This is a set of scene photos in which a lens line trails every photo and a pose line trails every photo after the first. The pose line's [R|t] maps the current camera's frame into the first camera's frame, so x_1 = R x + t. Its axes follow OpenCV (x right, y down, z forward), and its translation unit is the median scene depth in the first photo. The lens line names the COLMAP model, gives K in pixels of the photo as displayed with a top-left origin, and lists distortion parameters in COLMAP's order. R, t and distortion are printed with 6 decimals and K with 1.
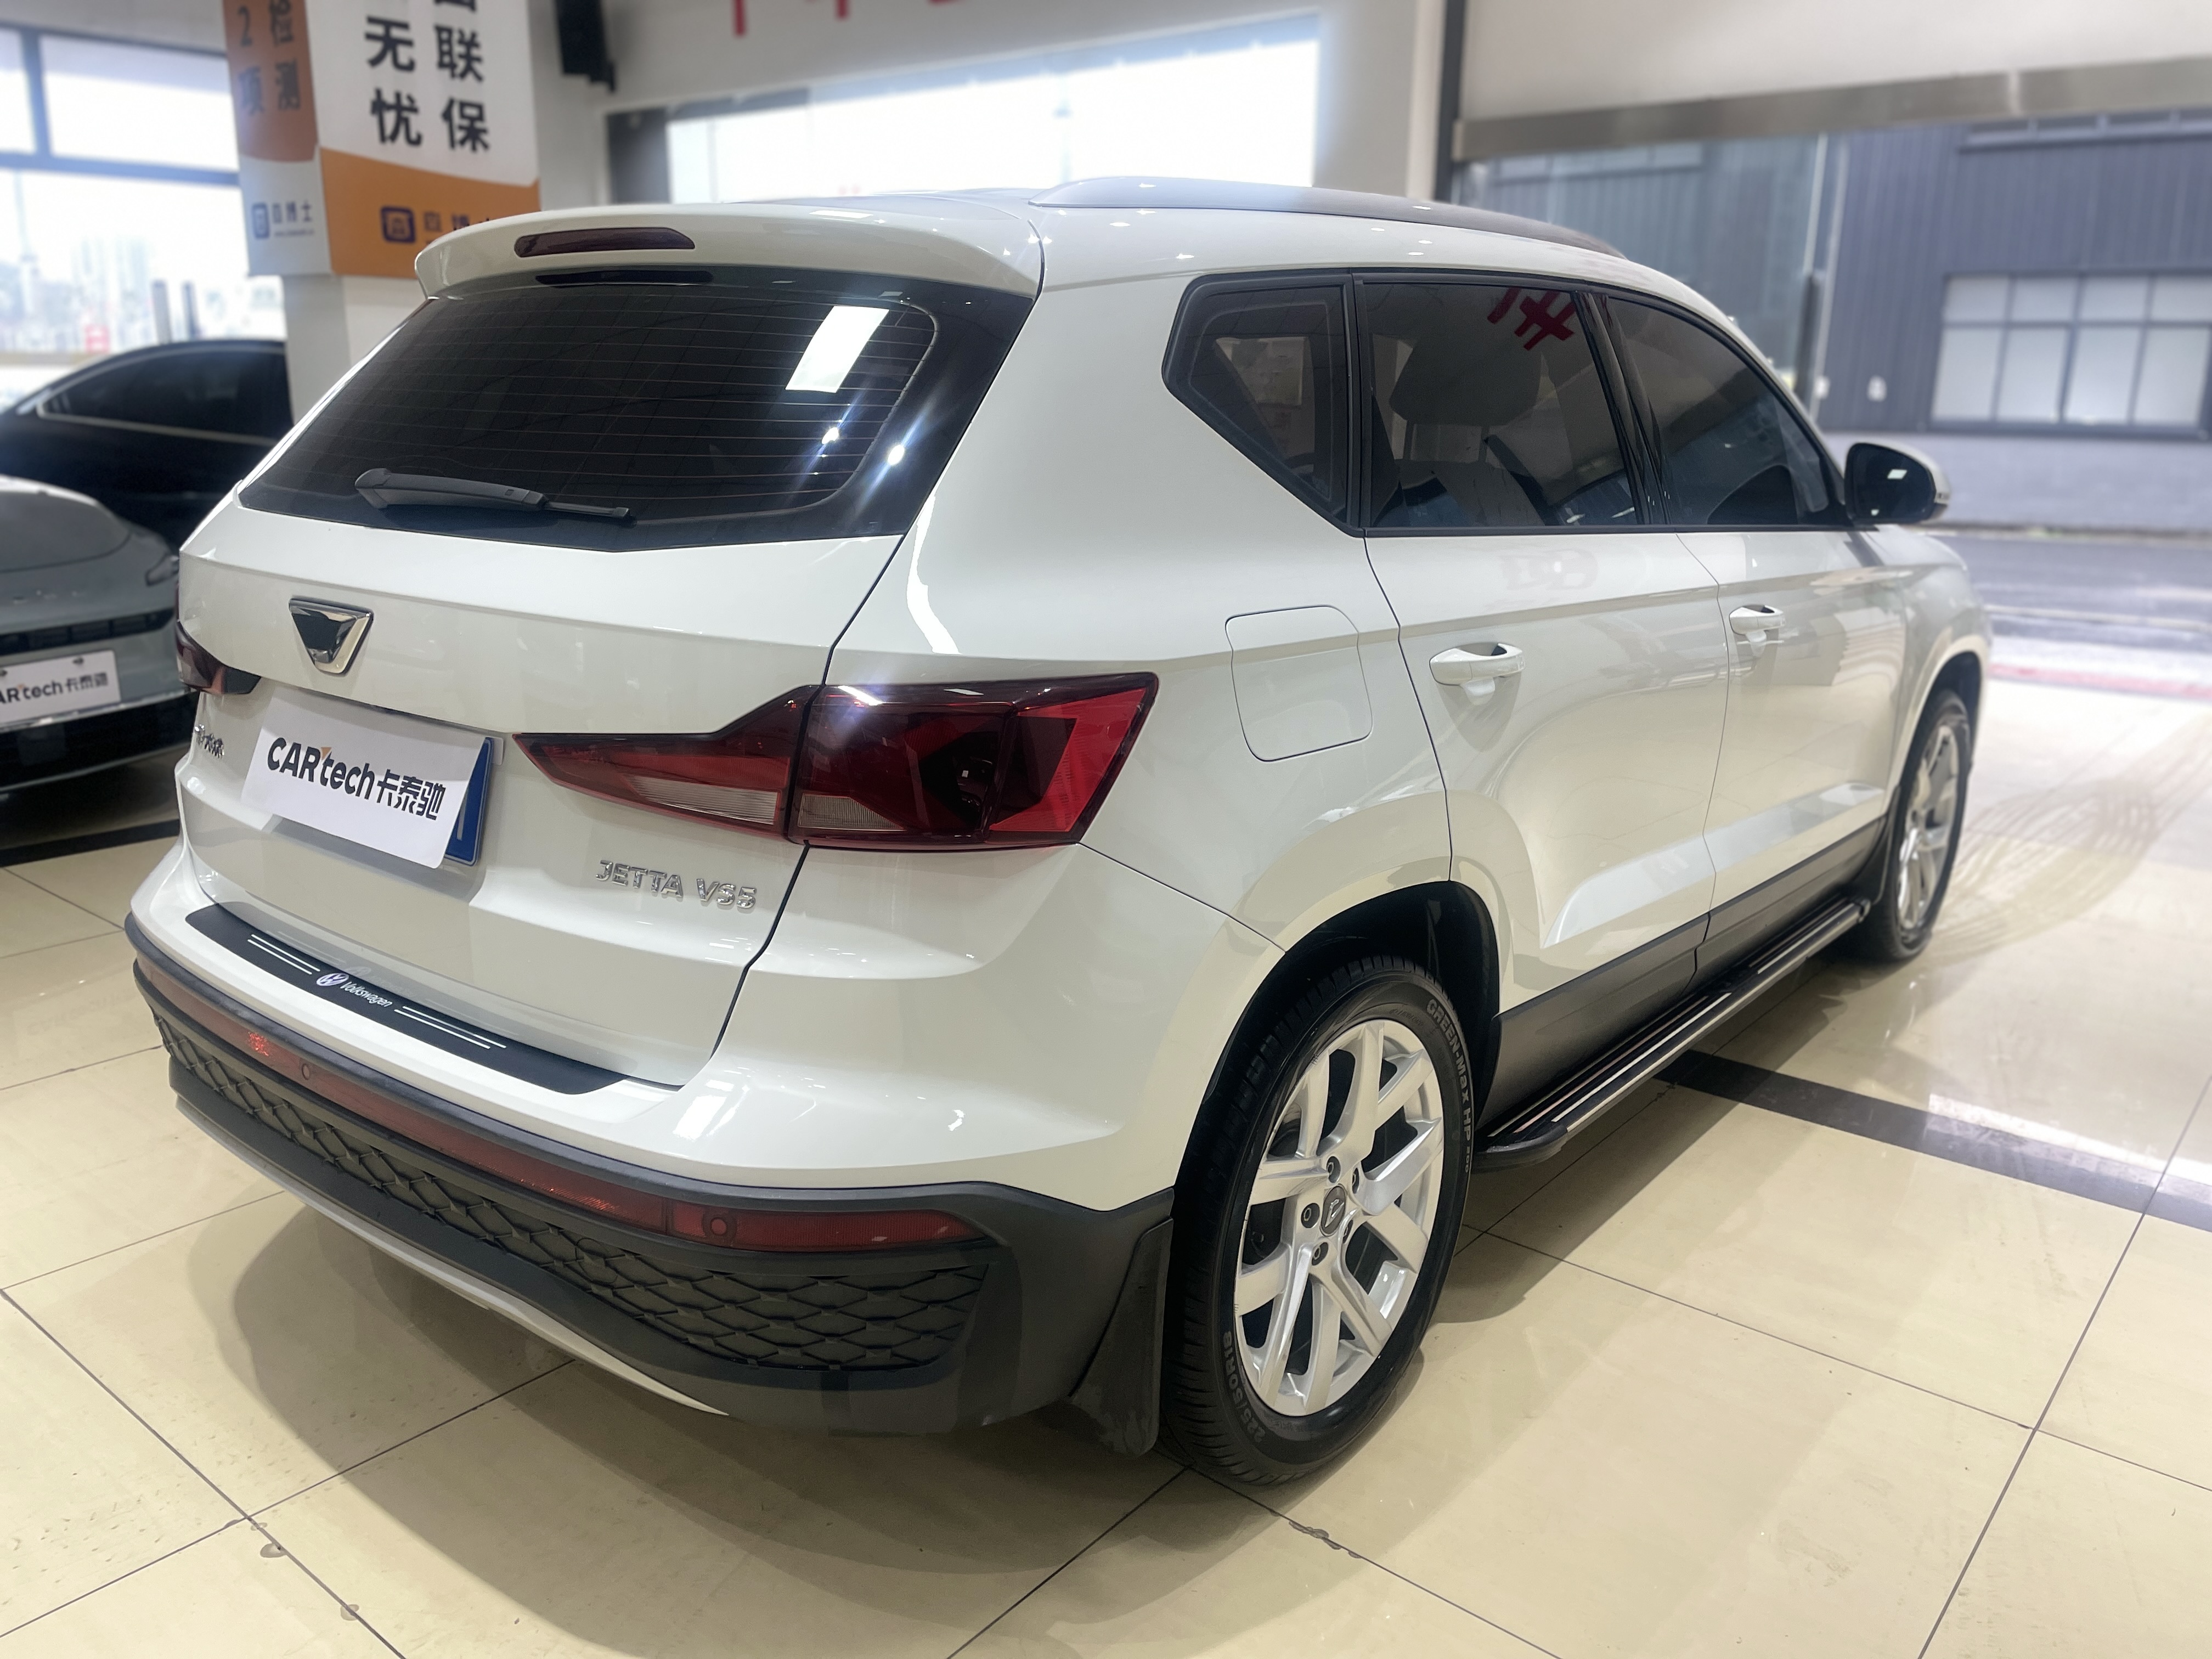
lens RADIAL K [[1694.9, 0, 1106.0], [0, 1694.9, 829.5], [0, 0, 1]] dist [0.129783, -0.258182]
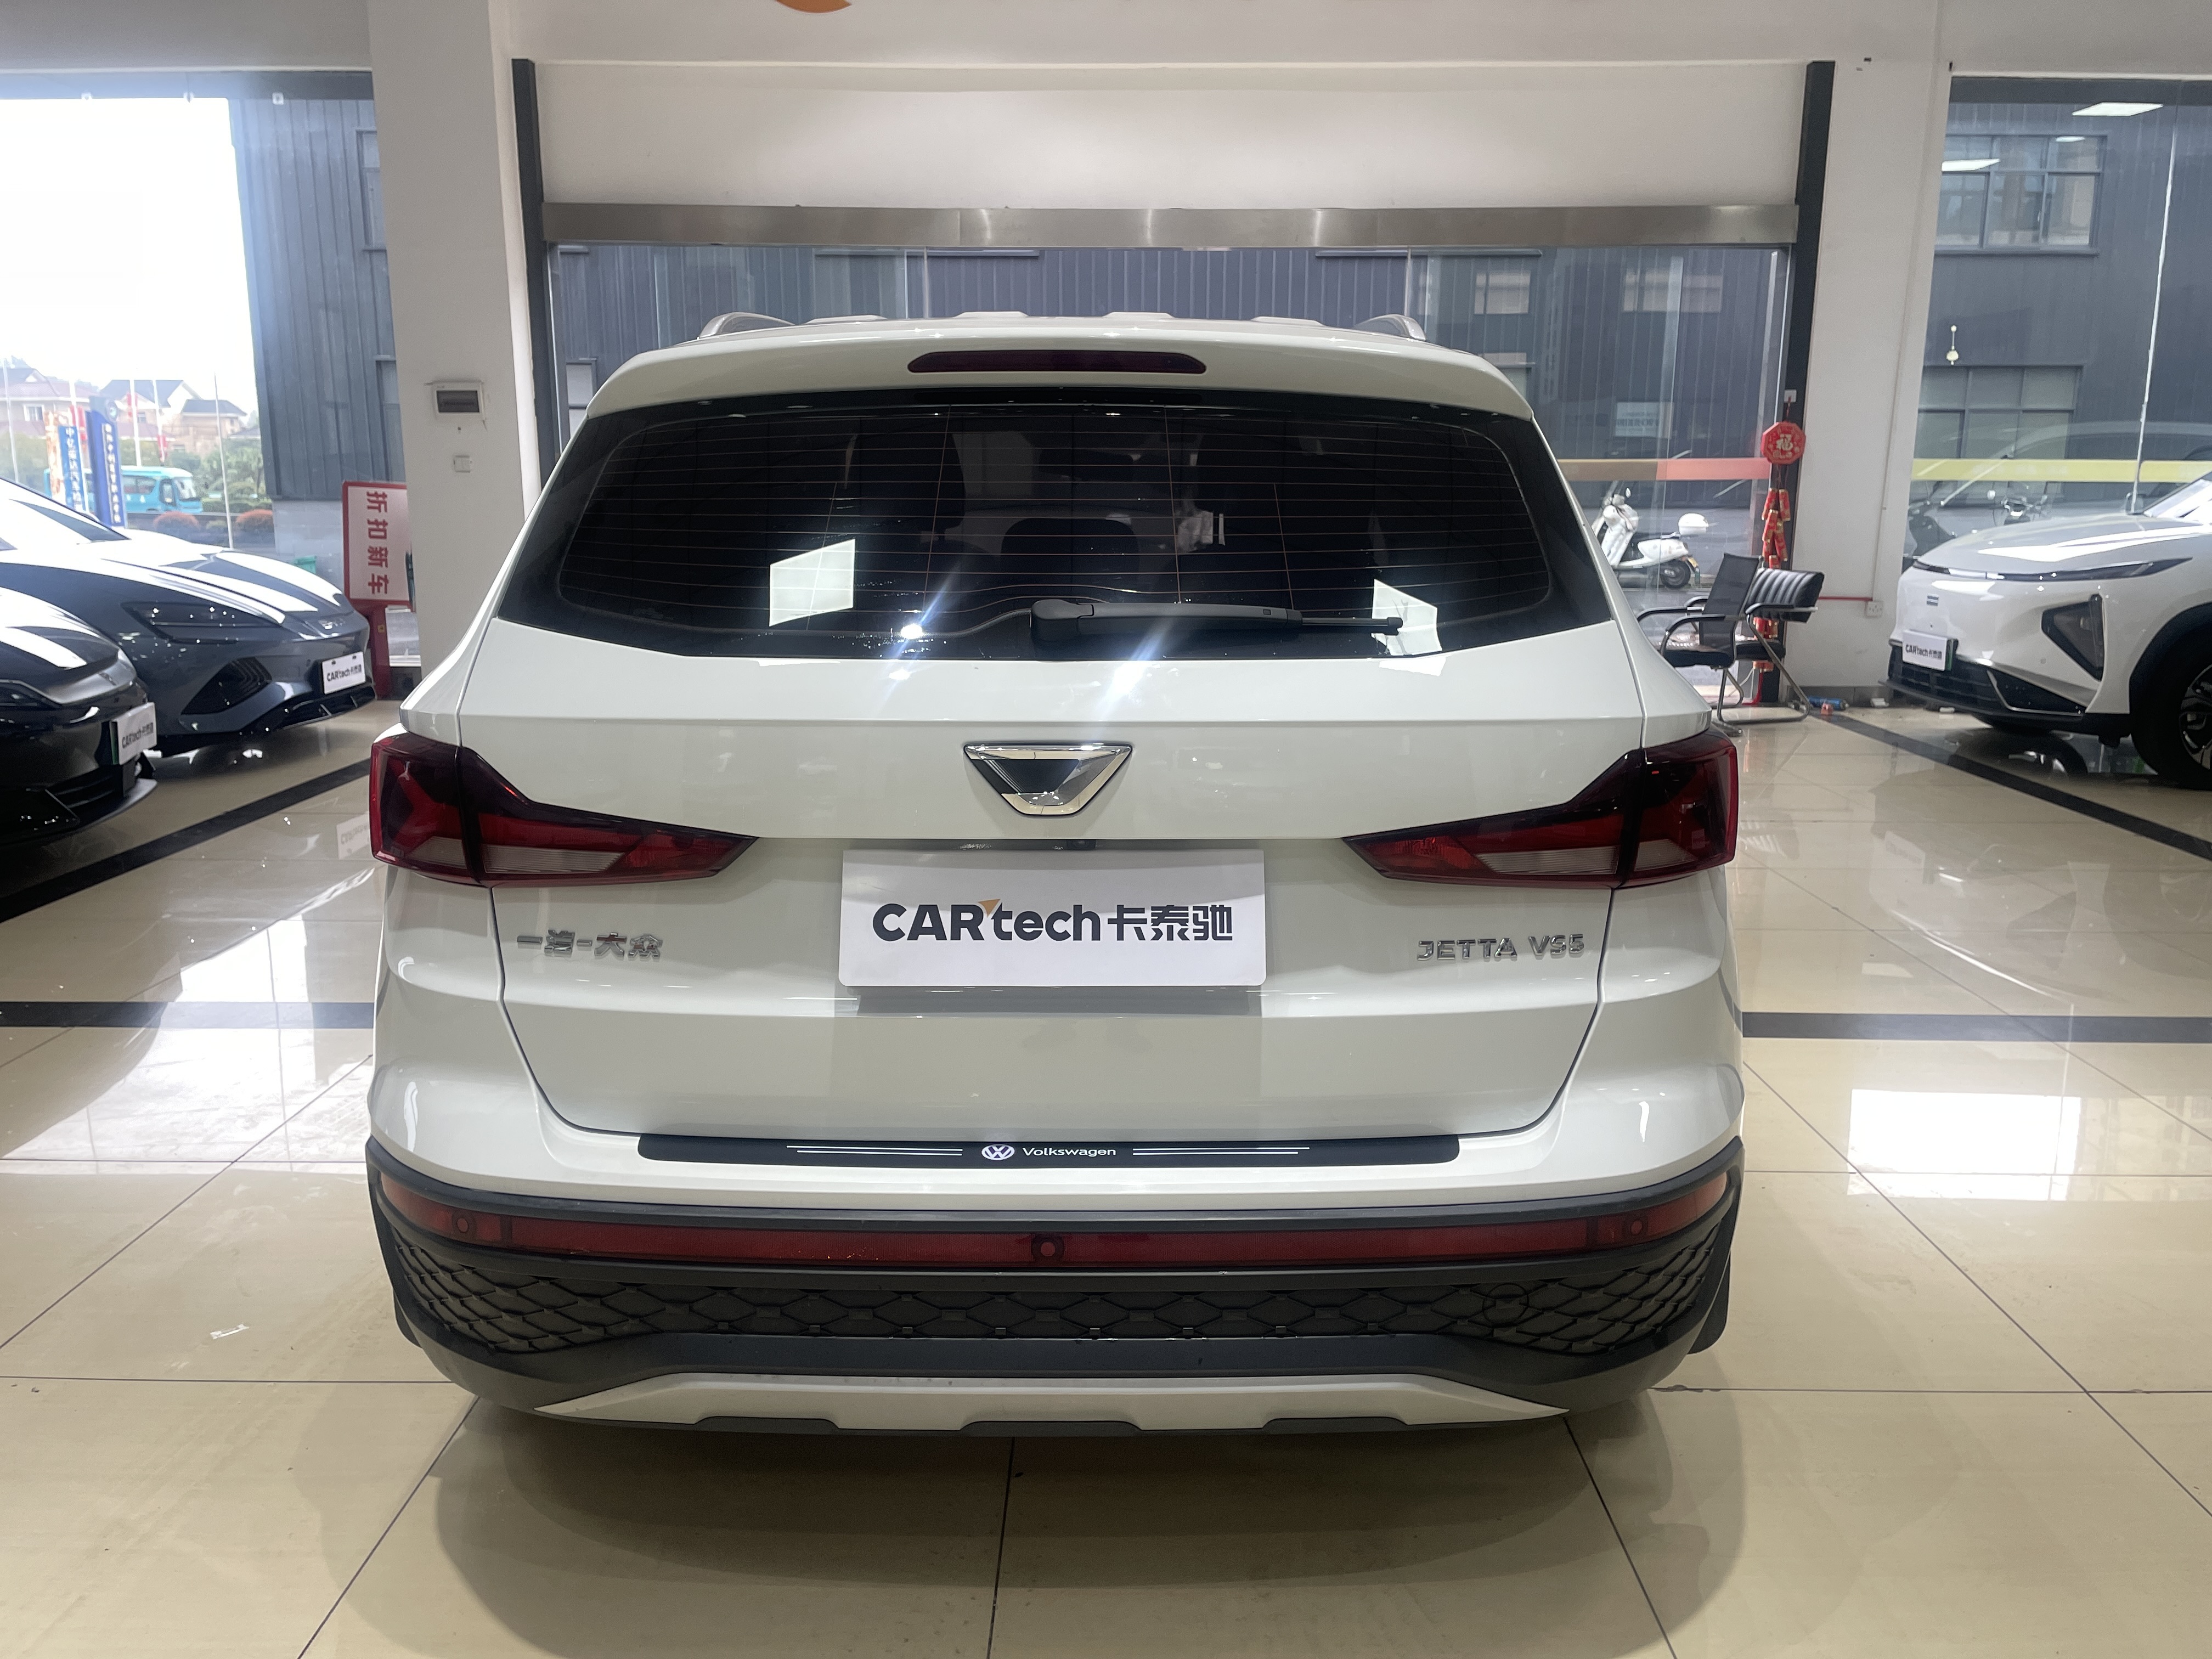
lens RADIAL K [[1694.9, 0, 1106.0], [0, 1694.9, 829.5], [0, 0, 1]] dist [0.129783, -0.258182]
pose [[0.774180, -0.143942, 0.616381, -1.024774], [0.168609, 0.985512, 0.018371, -0.097536], [-0.610096, 0.089705, 0.787233, 0.254225]]
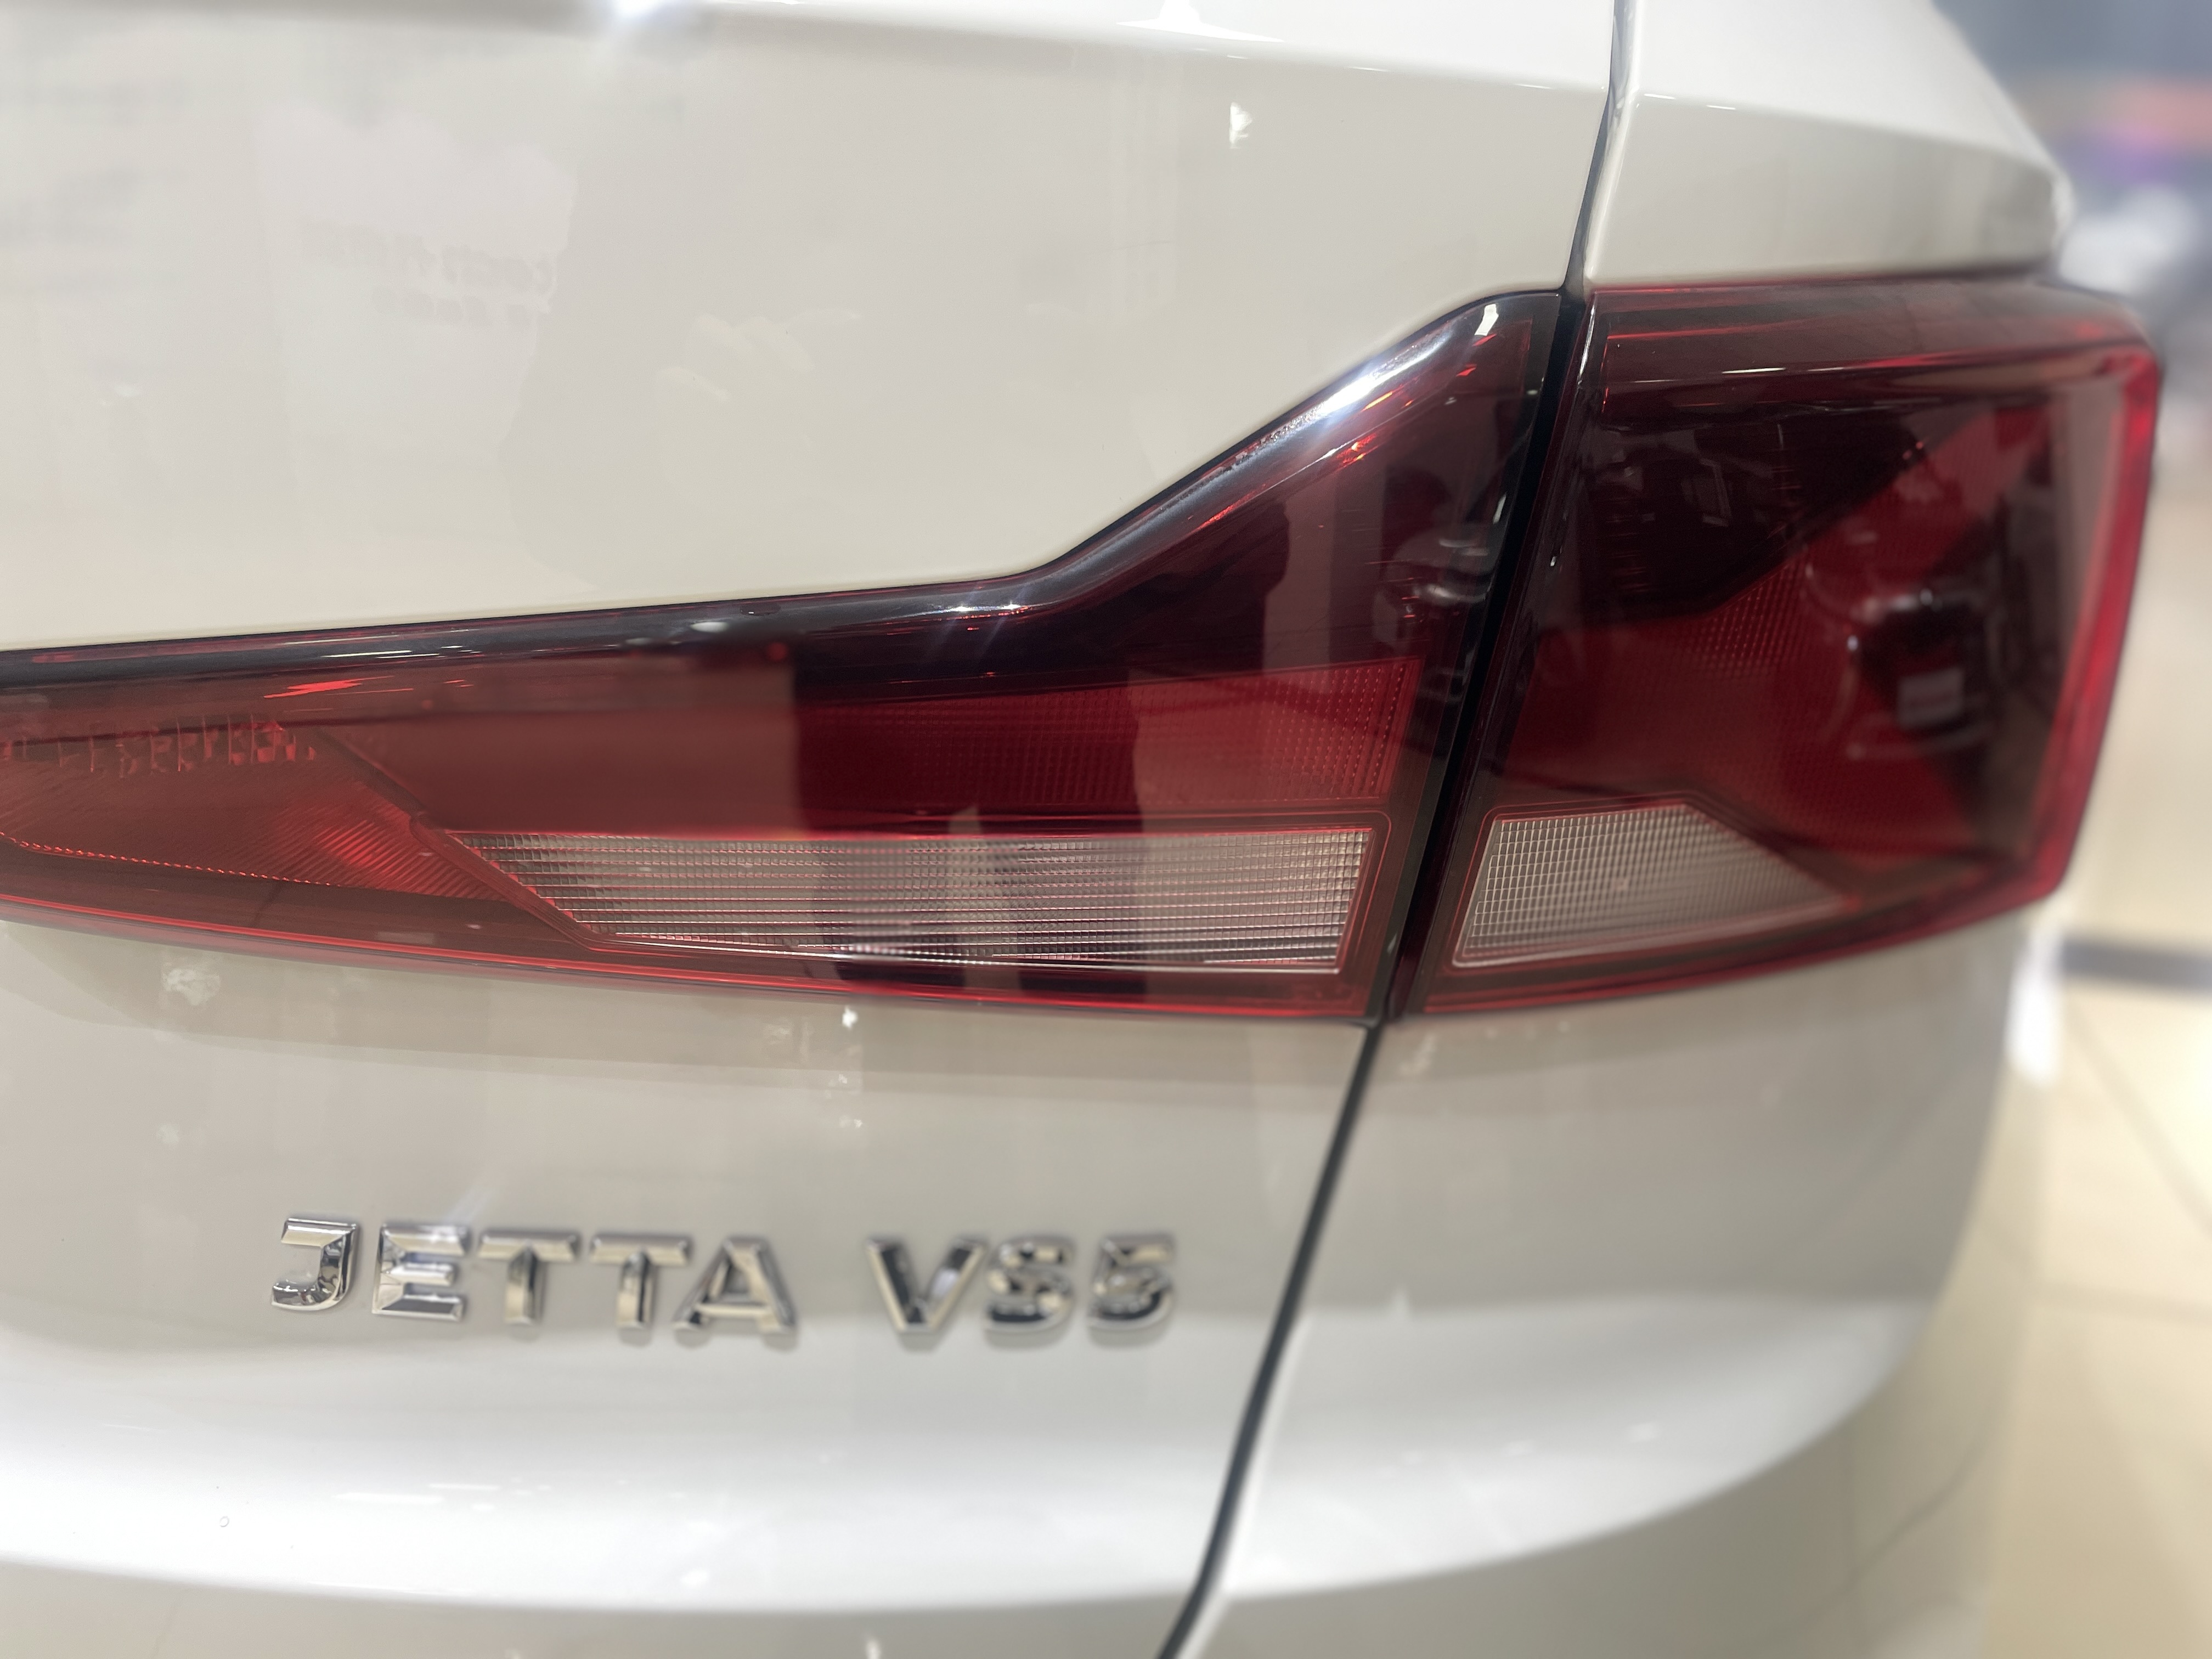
lens RADIAL K [[1694.9, 0, 1106.0], [0, 1694.9, 829.5], [0, 0, 1]] dist [0.129783, -0.258182]
pose [[0.896128, -0.103894, 0.431463, -0.276553], [0.130829, 0.990851, -0.033134, -0.013440], [-0.424073, 0.086141, 0.901522, 0.696546]]
